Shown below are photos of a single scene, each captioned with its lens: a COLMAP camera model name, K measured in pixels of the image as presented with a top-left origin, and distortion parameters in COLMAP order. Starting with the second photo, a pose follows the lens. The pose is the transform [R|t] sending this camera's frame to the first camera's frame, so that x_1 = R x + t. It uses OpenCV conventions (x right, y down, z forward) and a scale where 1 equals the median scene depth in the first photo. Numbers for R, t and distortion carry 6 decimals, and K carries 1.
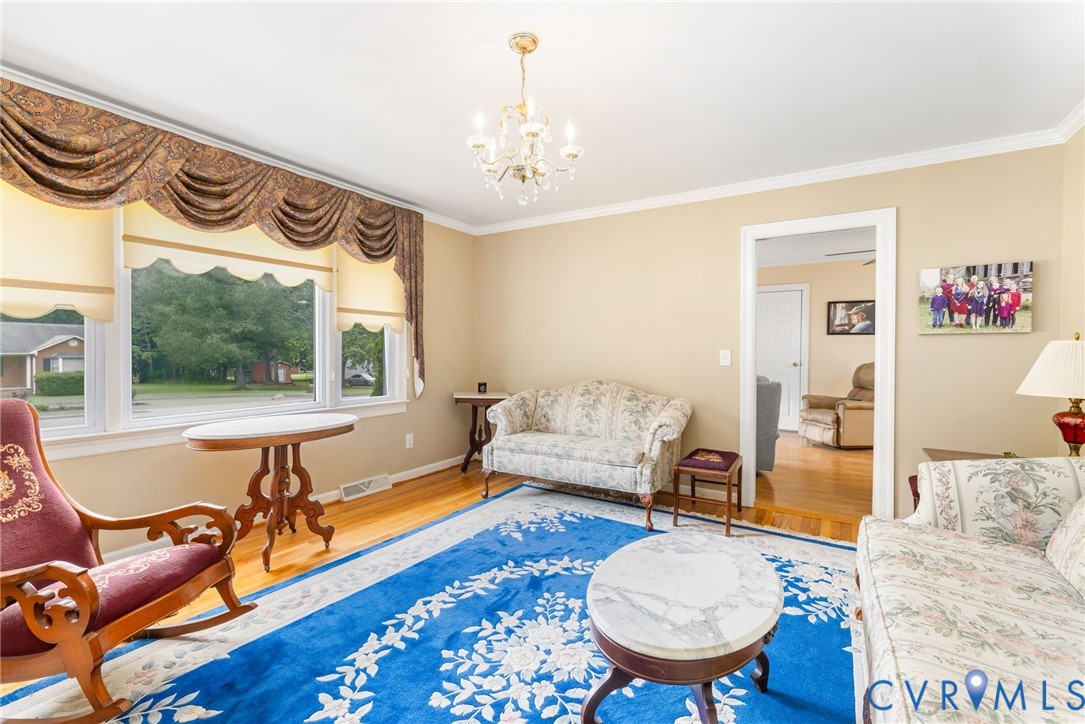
lens RADIAL K [[484.8, 0, 534.9], [0, 484.8, 362.3], [0, 0, 1]] dist [0.004475, -0.001516]
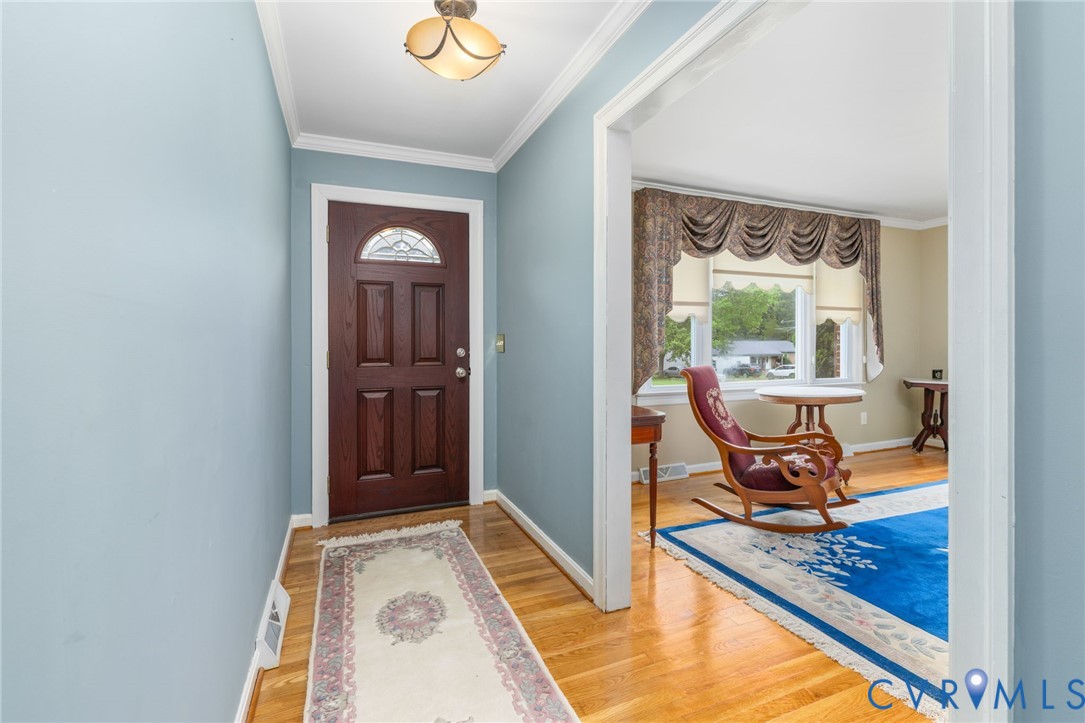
lens RADIAL K [[484.8, 0, 534.7], [0, 484.8, 347.0], [0, 0, 1]] dist [0.004475, -0.001516]
pose [[0.814933, -0.005242, -0.579532, -0.260654], [-0.004687, 0.999867, -0.015635, 0.017236], [0.579537, 0.015458, 0.814799, -0.451027]]
